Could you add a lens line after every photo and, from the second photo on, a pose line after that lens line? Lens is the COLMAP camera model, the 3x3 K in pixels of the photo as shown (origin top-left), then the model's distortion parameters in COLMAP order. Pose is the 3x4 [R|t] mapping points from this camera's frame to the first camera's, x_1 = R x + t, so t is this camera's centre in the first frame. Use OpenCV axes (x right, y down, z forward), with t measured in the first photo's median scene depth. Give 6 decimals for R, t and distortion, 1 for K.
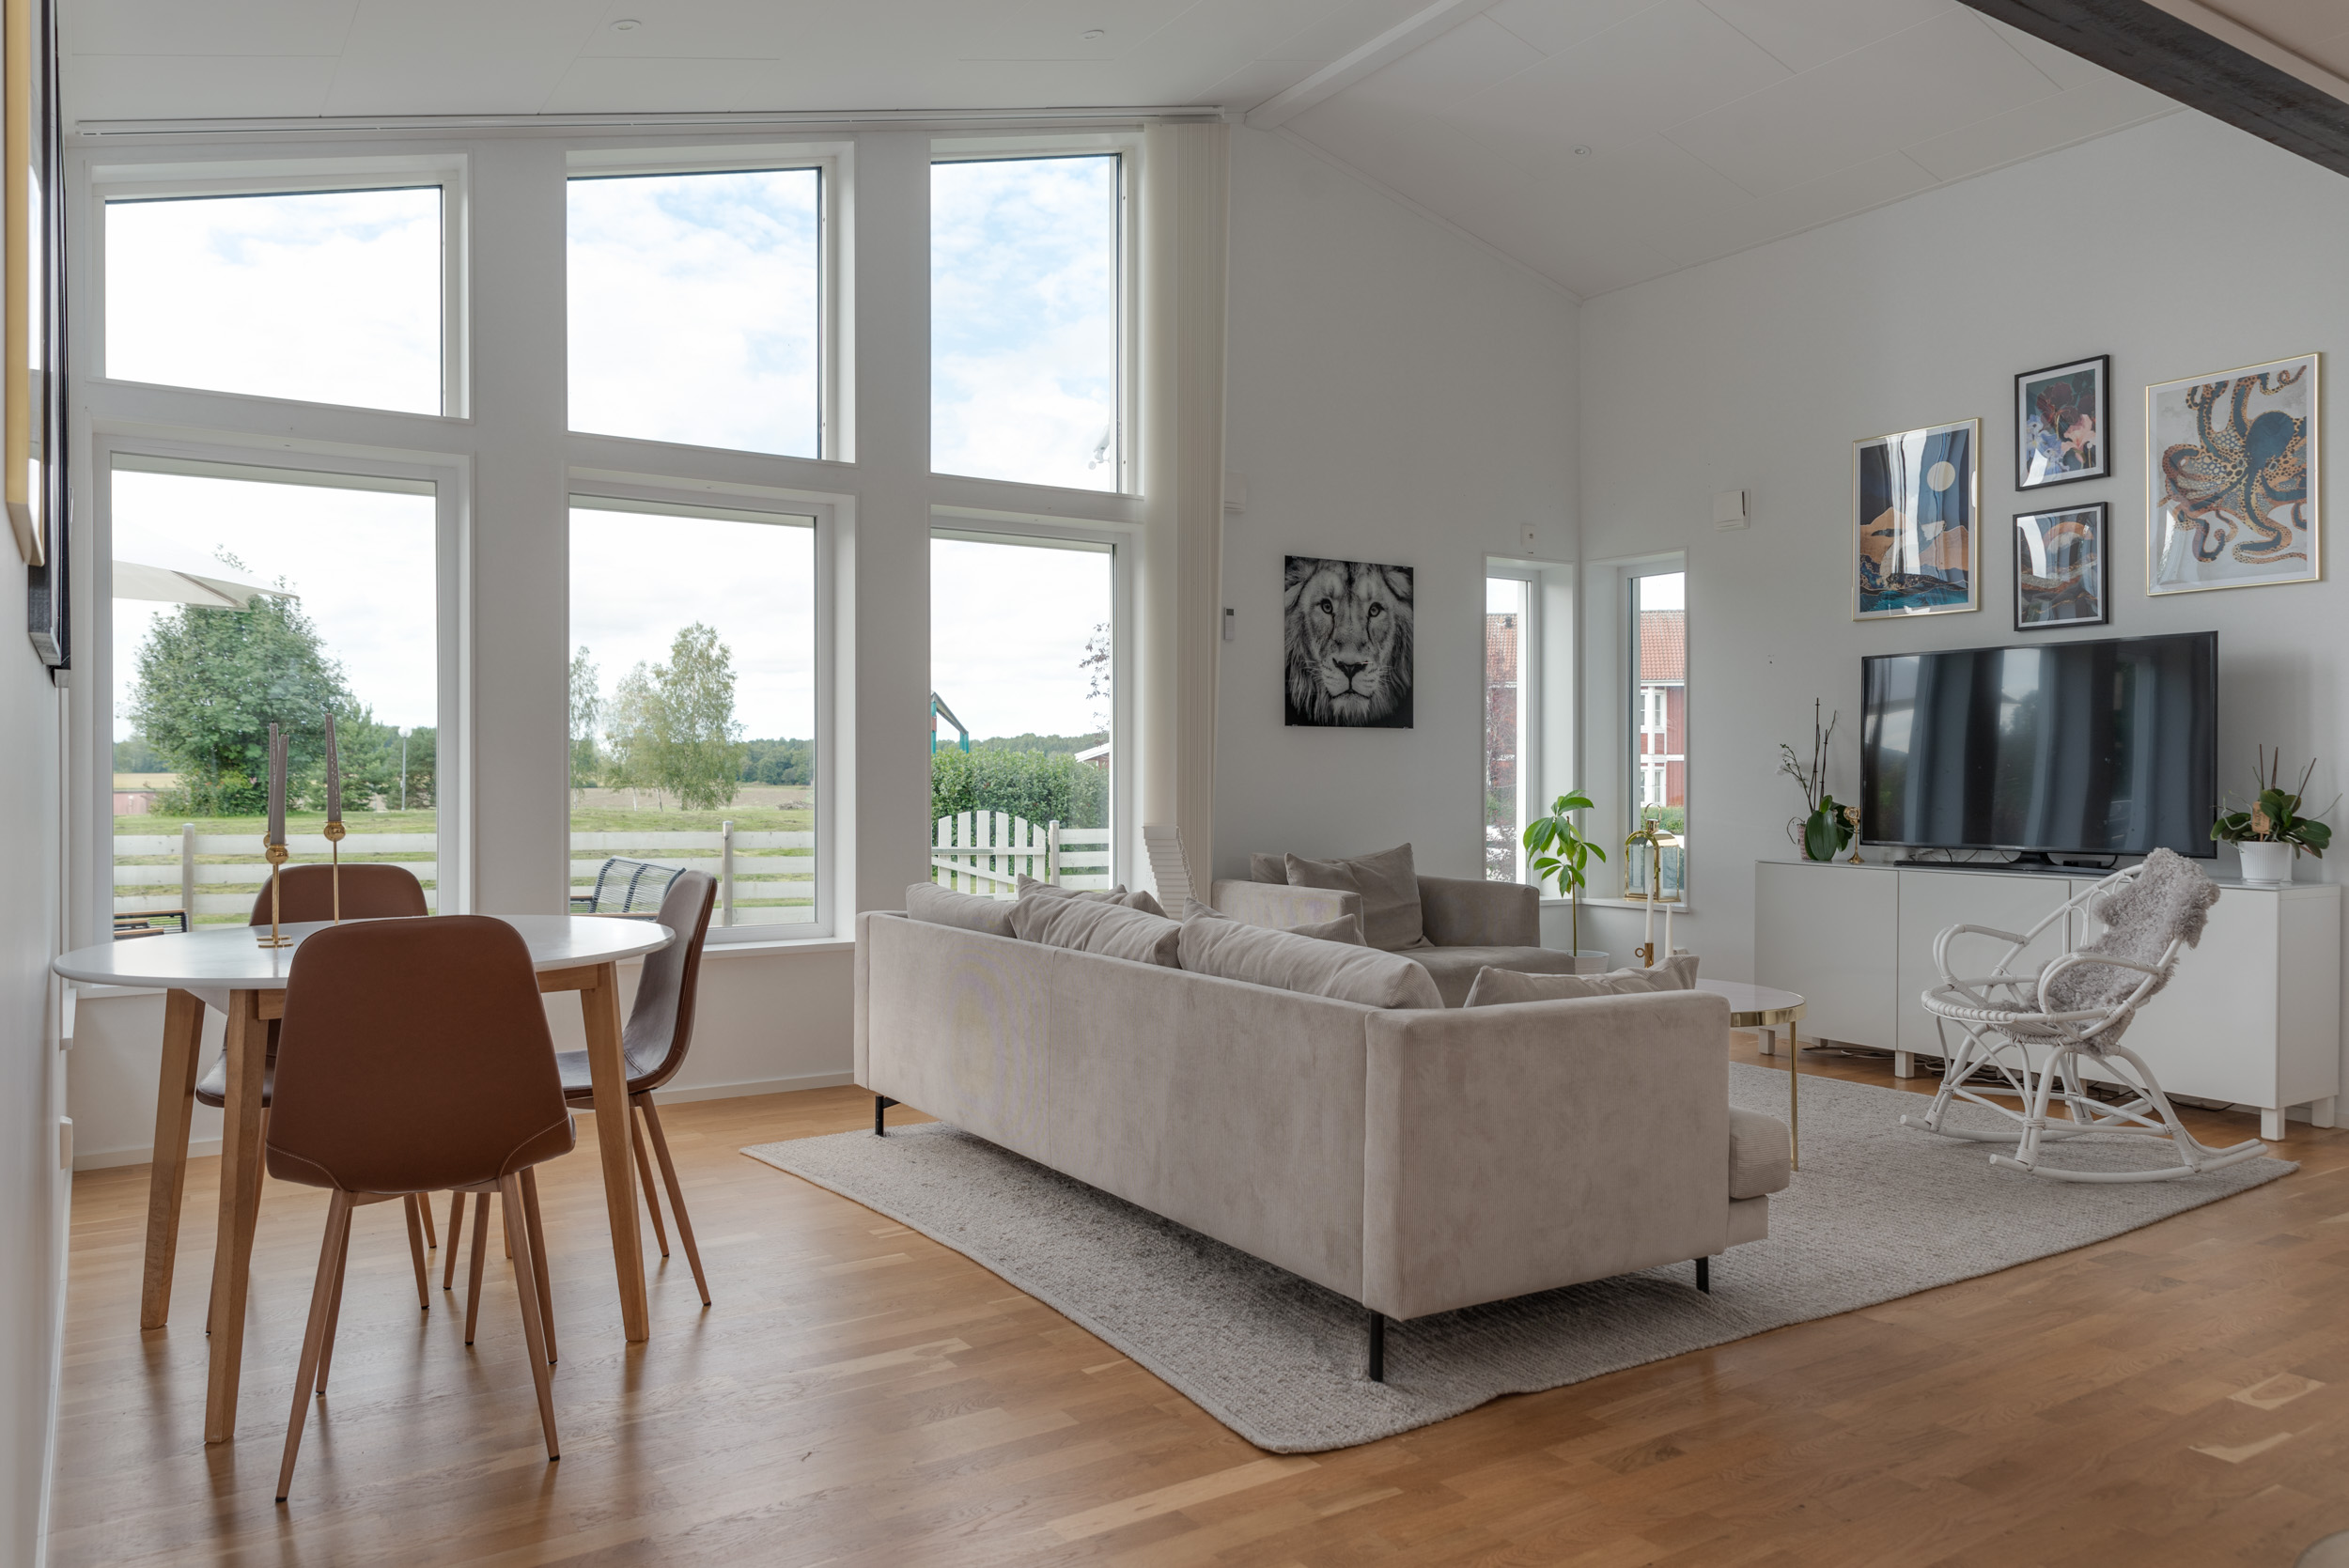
lens RADIAL K [[1596.4, 0, 1174.5], [0, 1596.4, 784.0], [0, 0, 1]] dist [-0.029648, -0.000405]
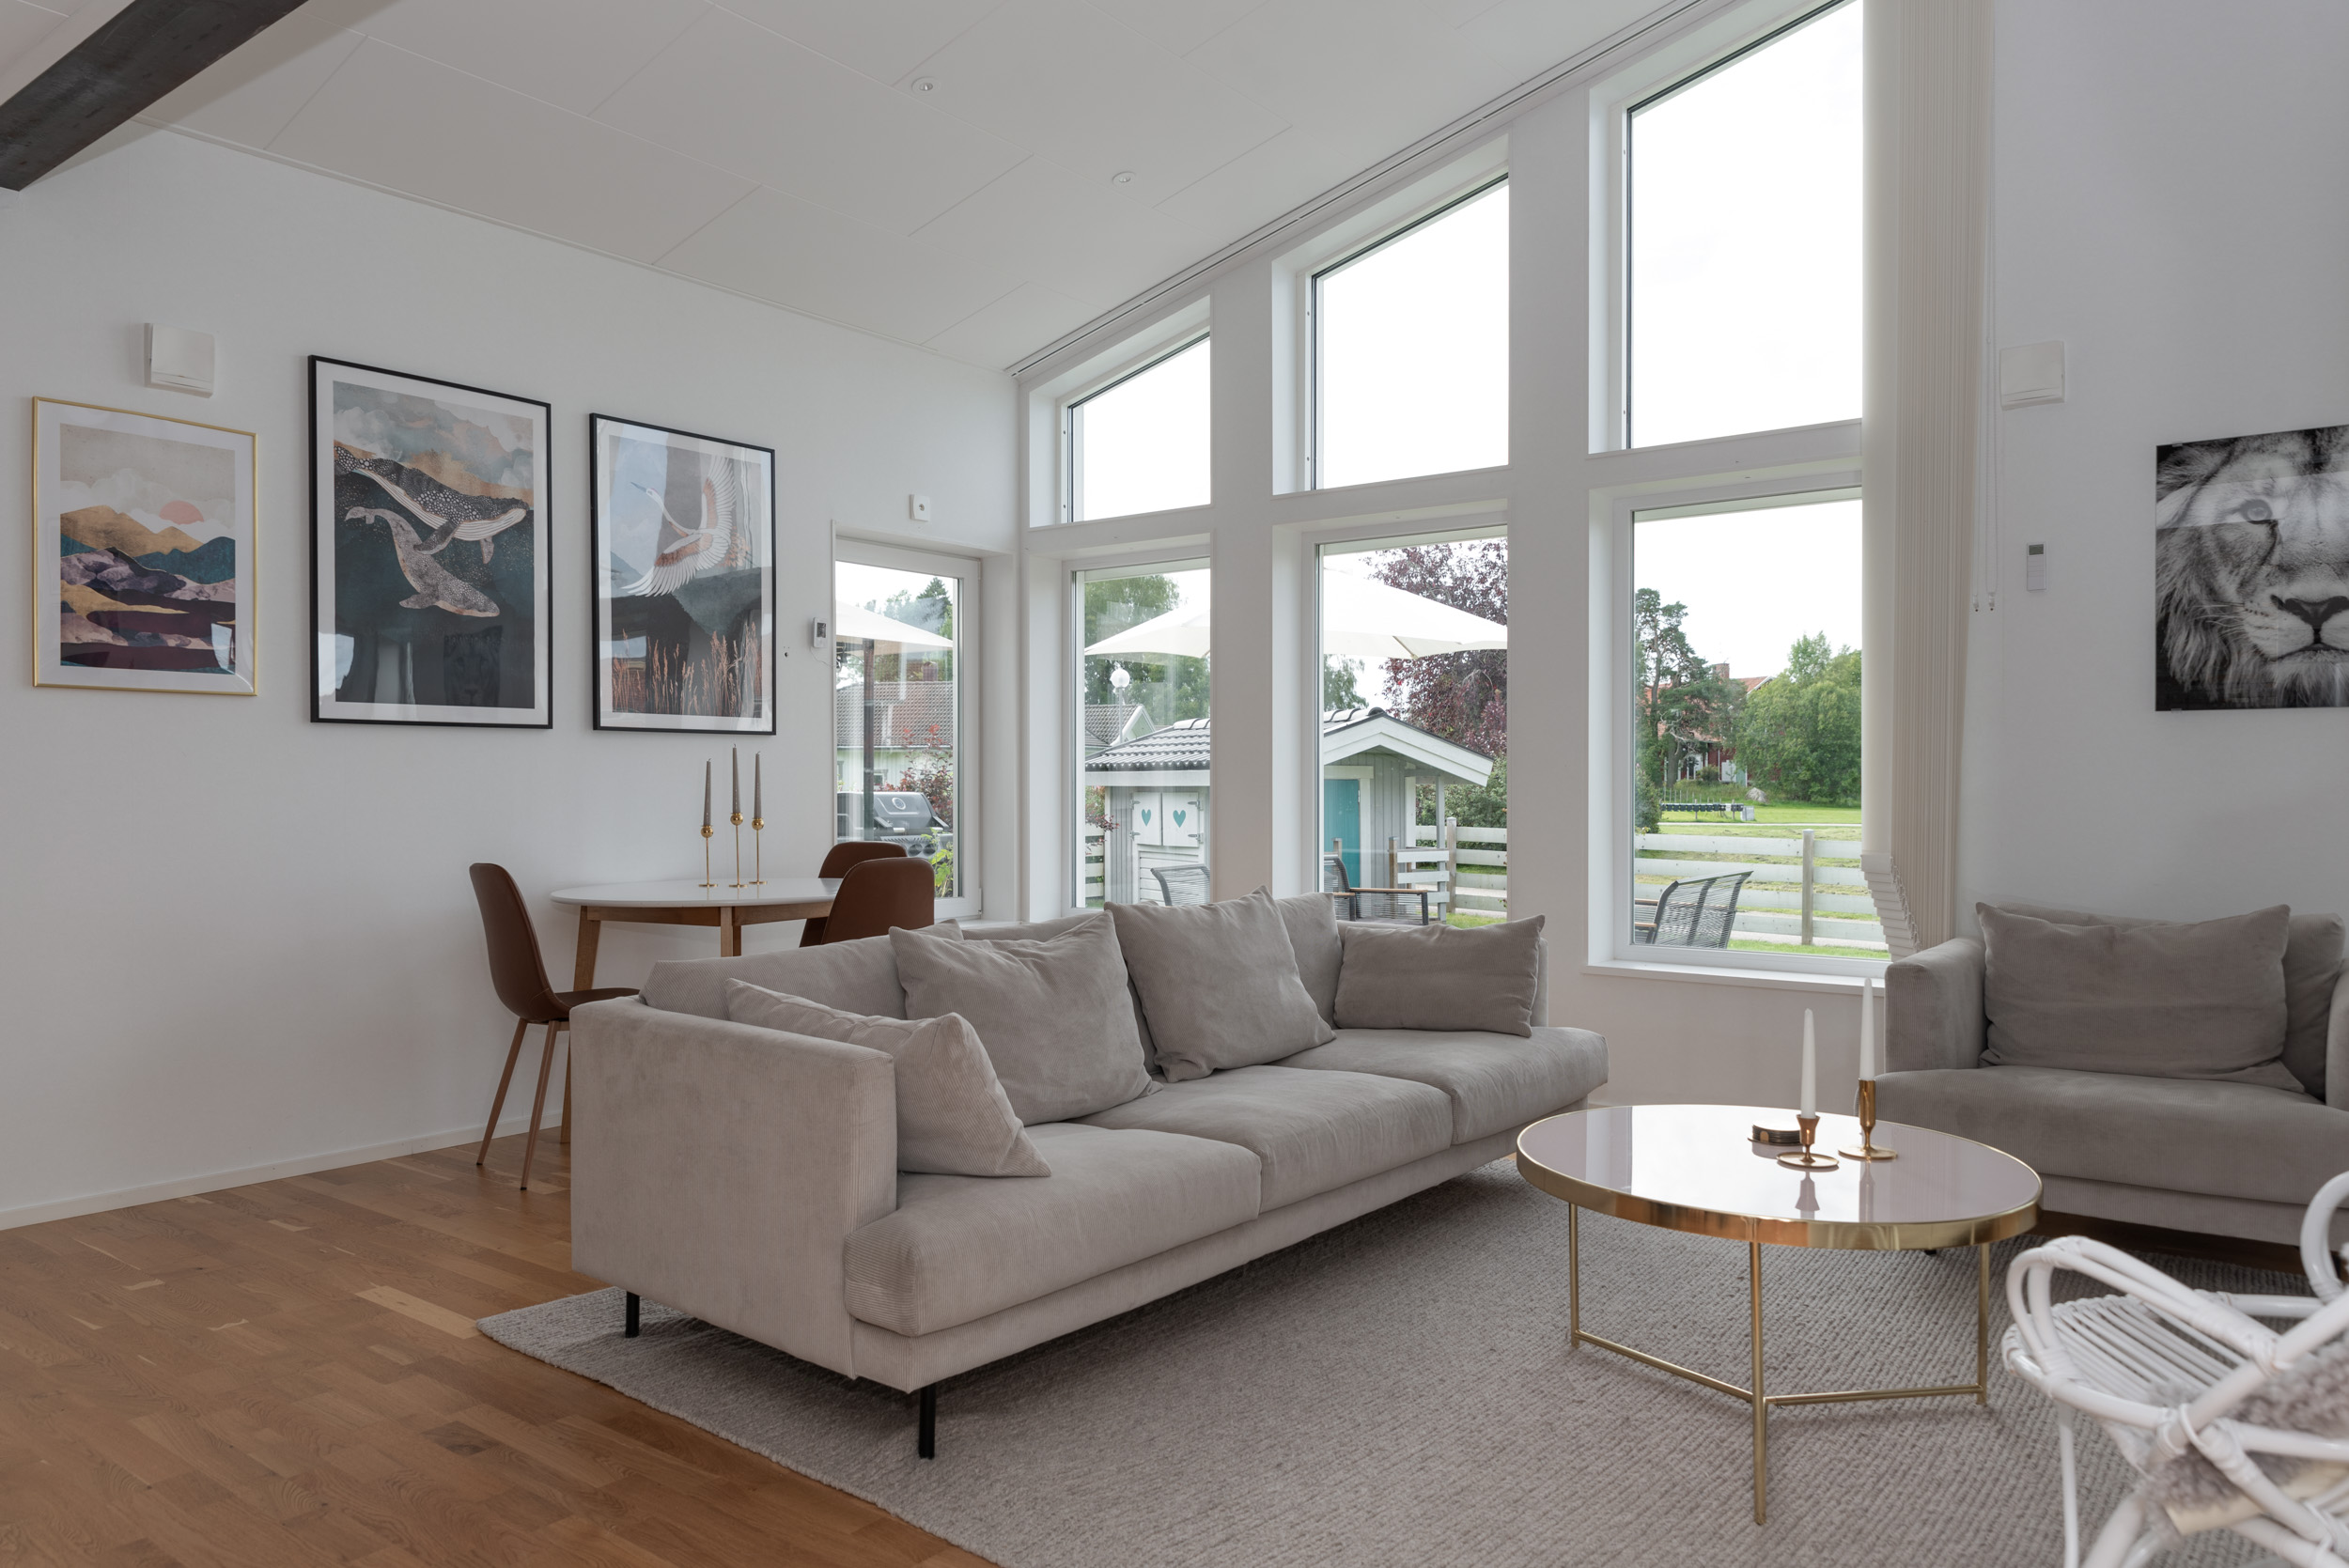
lens RADIAL K [[1596.4, 0, 1174.5], [0, 1596.4, 784.0], [0, 0, 1]] dist [-0.029648, -0.000405]
pose [[0.325299, -0.000086, -0.945611, 0.539518], [-0.003265, 0.999994, -0.001214, -0.004530], [0.945605, 0.003483, 0.325297, 0.413860]]
